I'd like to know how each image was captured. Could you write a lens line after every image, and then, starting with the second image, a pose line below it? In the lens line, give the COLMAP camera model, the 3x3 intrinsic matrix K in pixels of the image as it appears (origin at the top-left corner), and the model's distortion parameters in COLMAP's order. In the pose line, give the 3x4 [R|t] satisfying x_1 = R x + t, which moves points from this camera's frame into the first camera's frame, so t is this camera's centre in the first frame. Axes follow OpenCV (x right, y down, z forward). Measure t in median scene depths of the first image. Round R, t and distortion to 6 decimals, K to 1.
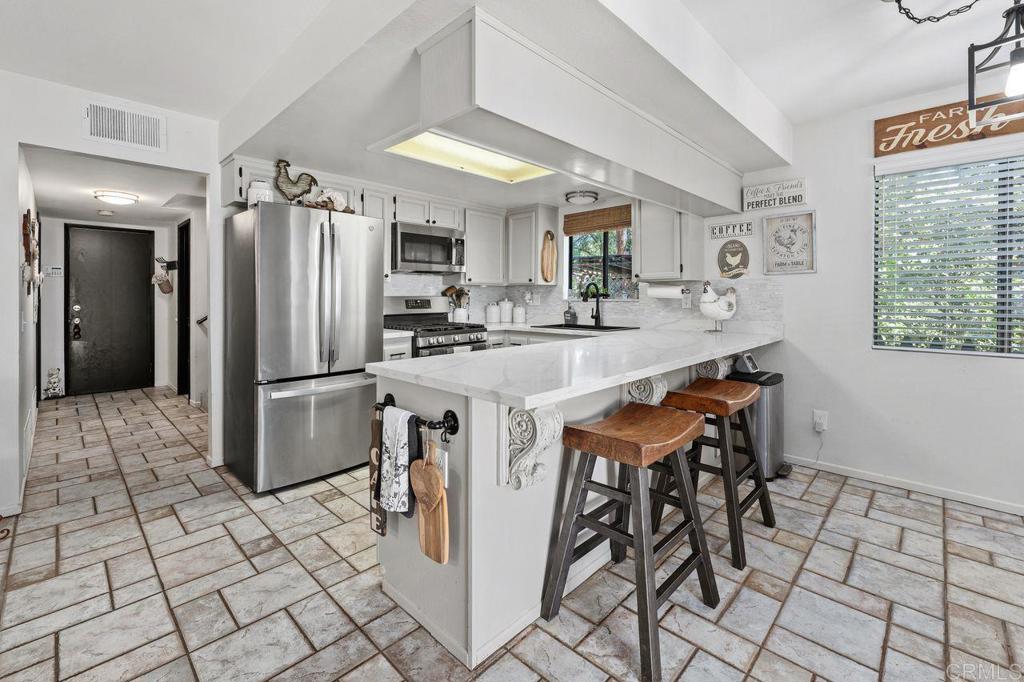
lens RADIAL K [[440.2, 0, 509.9], [0, 440.2, 301.3], [0, 0, 1]] dist [0.000369, -0.000004]
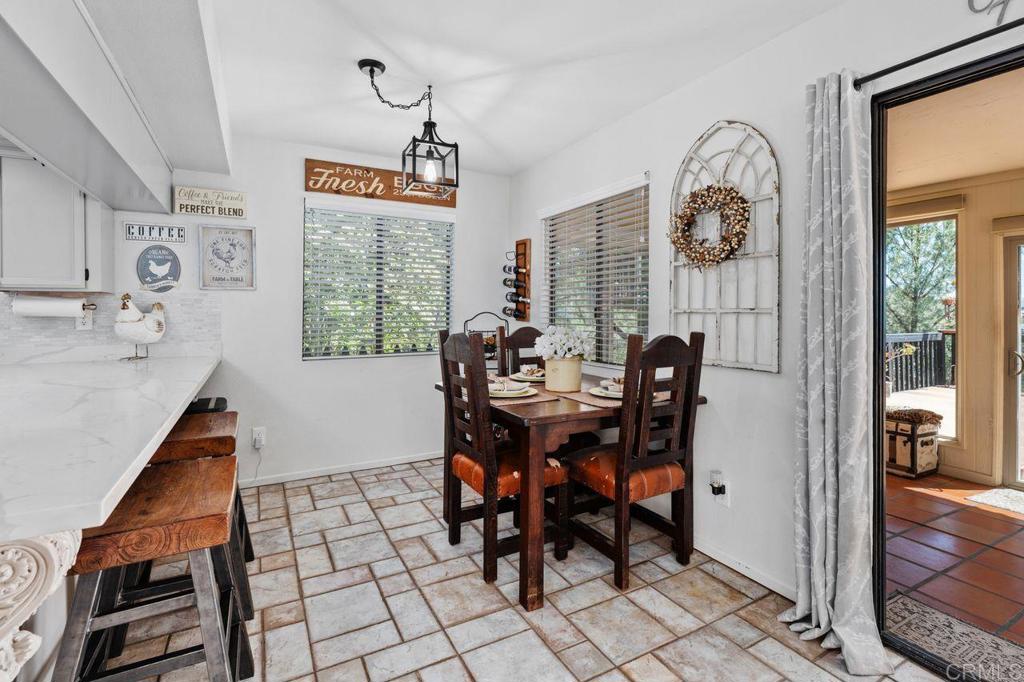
lens RADIAL K [[466.2, 0, 506.8], [0, 466.2, 315.1], [0, 0, 1]] dist [-0.001188, -0.000223]
pose [[0.298508, -0.003511, 0.954401, -0.167211], [0.010018, 0.999950, 0.000545, -0.003696], [-0.954355, 0.009398, 0.298528, 0.160116]]
